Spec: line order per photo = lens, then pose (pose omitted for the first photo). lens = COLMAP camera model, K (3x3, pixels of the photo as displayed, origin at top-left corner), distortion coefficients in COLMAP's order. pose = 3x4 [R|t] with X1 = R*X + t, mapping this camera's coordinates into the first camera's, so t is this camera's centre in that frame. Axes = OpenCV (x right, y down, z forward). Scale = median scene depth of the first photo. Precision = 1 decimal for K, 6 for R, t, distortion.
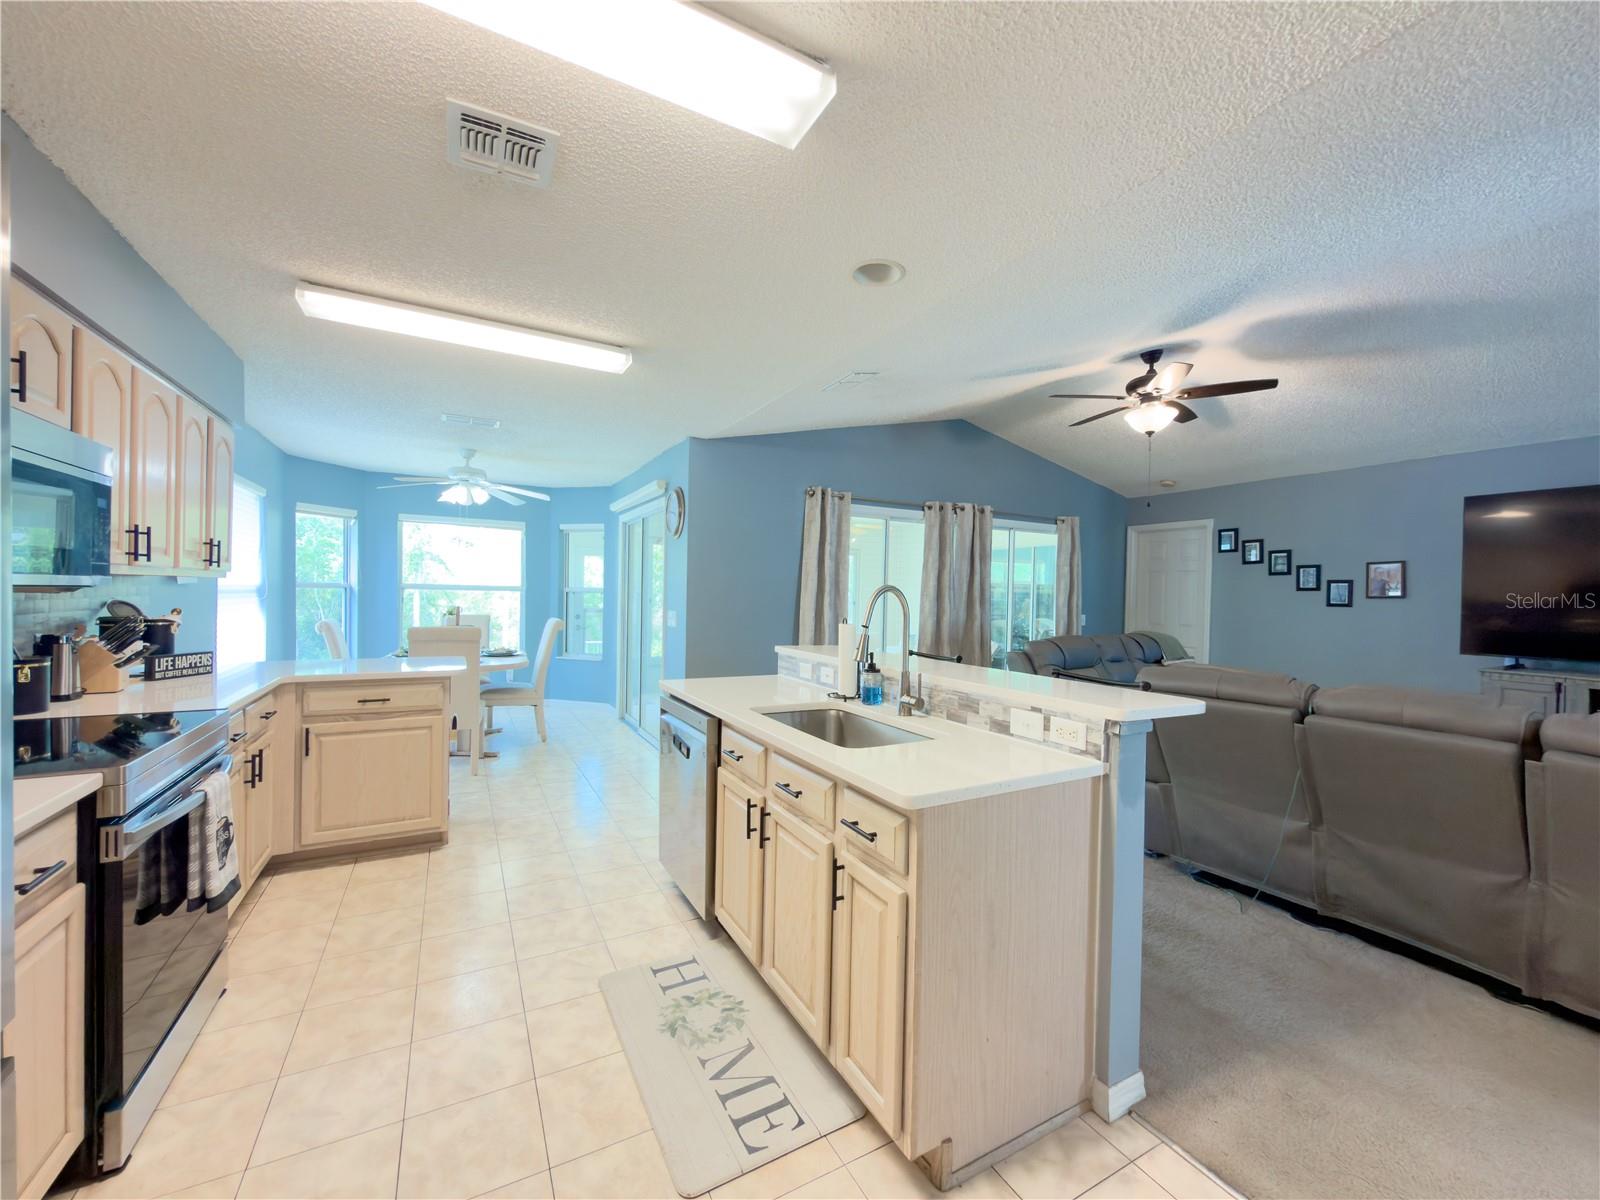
lens RADIAL K [[636.8, 0, 800.0], [0, 636.8, 600.0], [0, 0, 1]] dist [-0.001598, -0.000424]
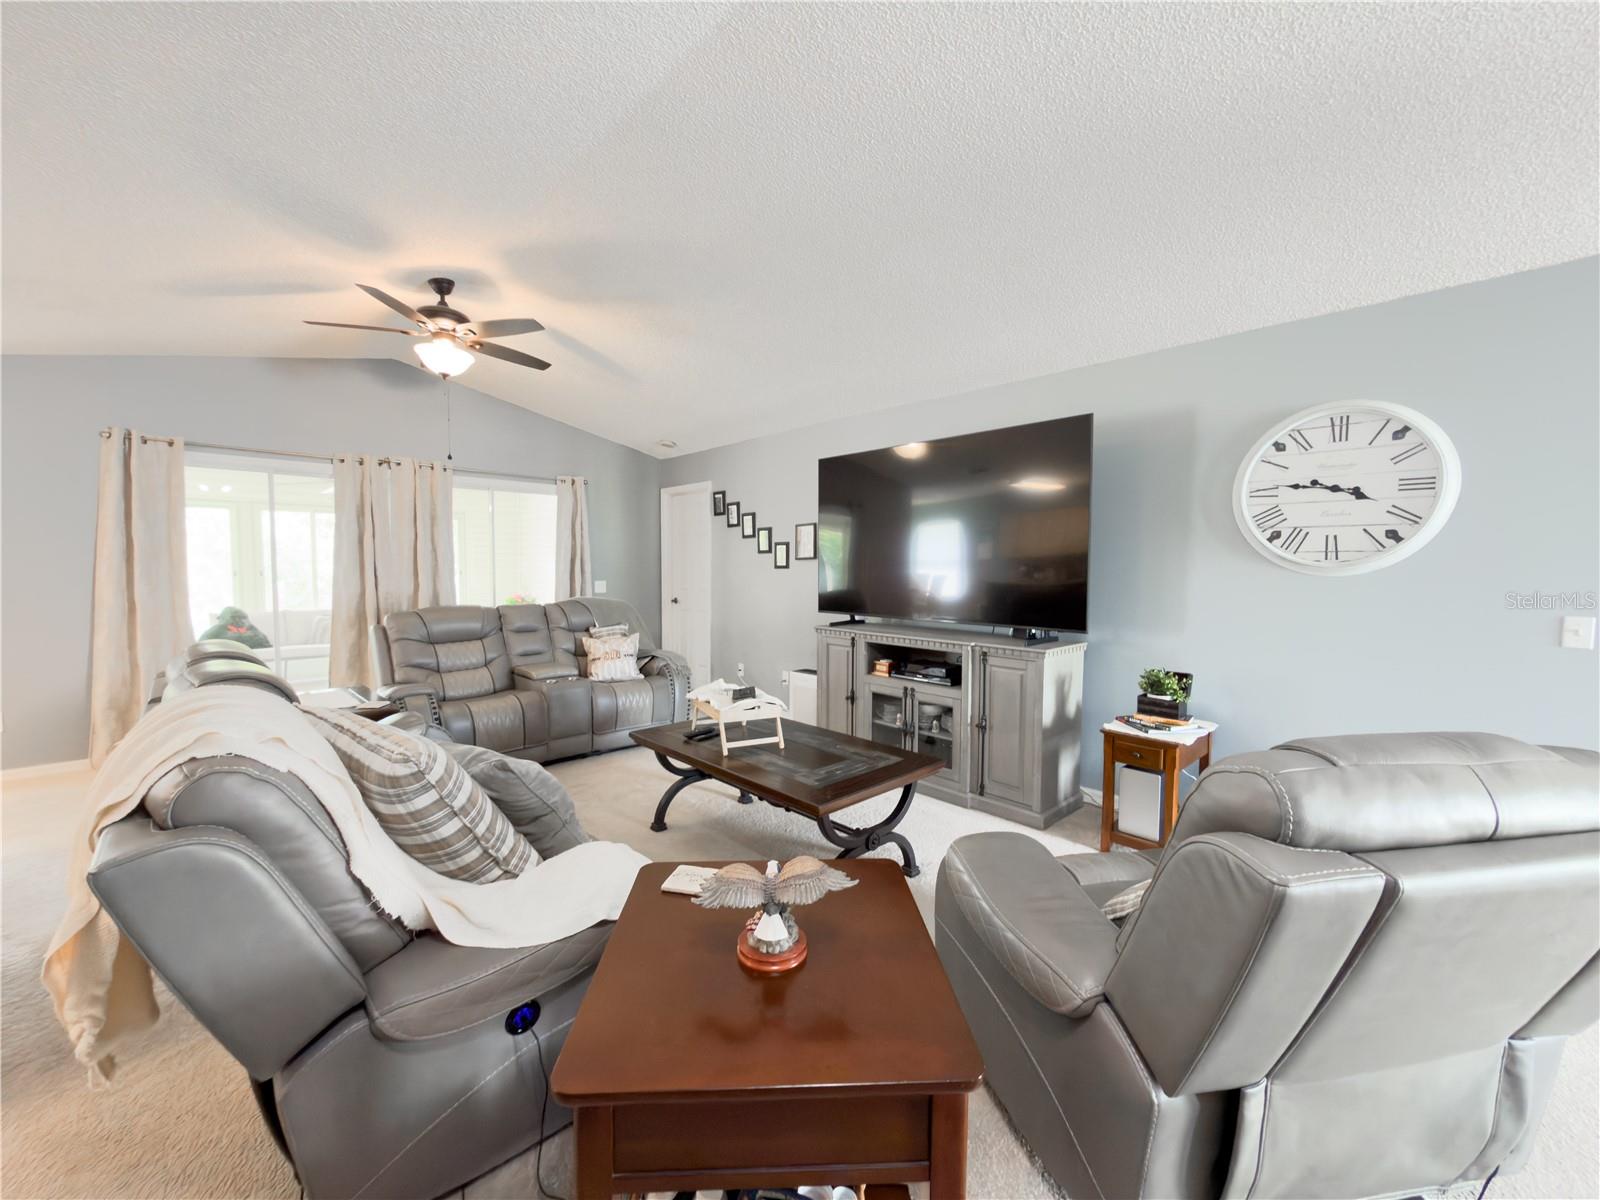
lens RADIAL K [[652.3, 0, 800.0], [0, 652.3, 600.0], [0, 0, 1]] dist [-0.002703, -0.000250]
pose [[0.966759, -0.026983, 0.254260, 0.733055], [0.015648, 0.998796, 0.046499, 0.015130], [-0.255208, -0.040974, 0.966017, -0.018254]]
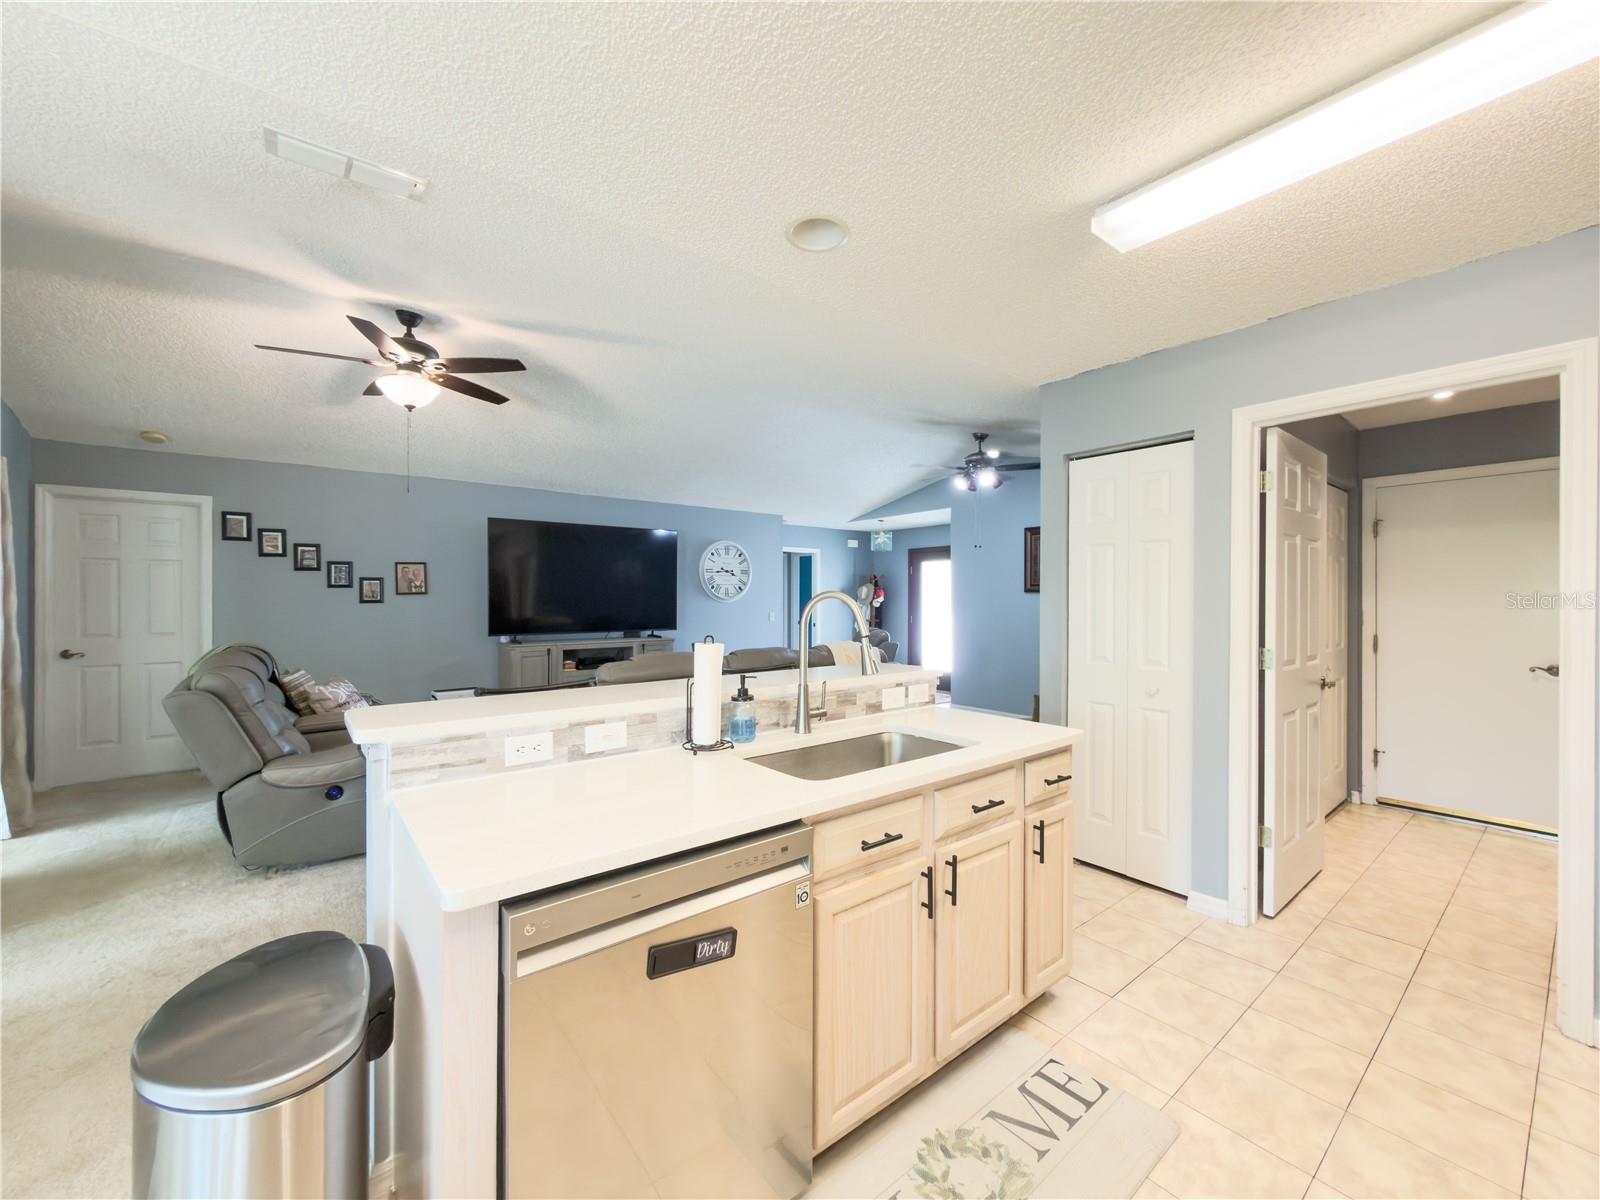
lens RADIAL K [[636.8, 0, 800.0], [0, 636.8, 600.0], [0, 0, 1]] dist [-0.001598, -0.000424]
pose [[-0.175862, -0.020249, 0.984207, -0.370076], [0.006904, 0.999738, 0.021802, -0.014838], [-0.984391, 0.010629, -0.175676, 0.588005]]
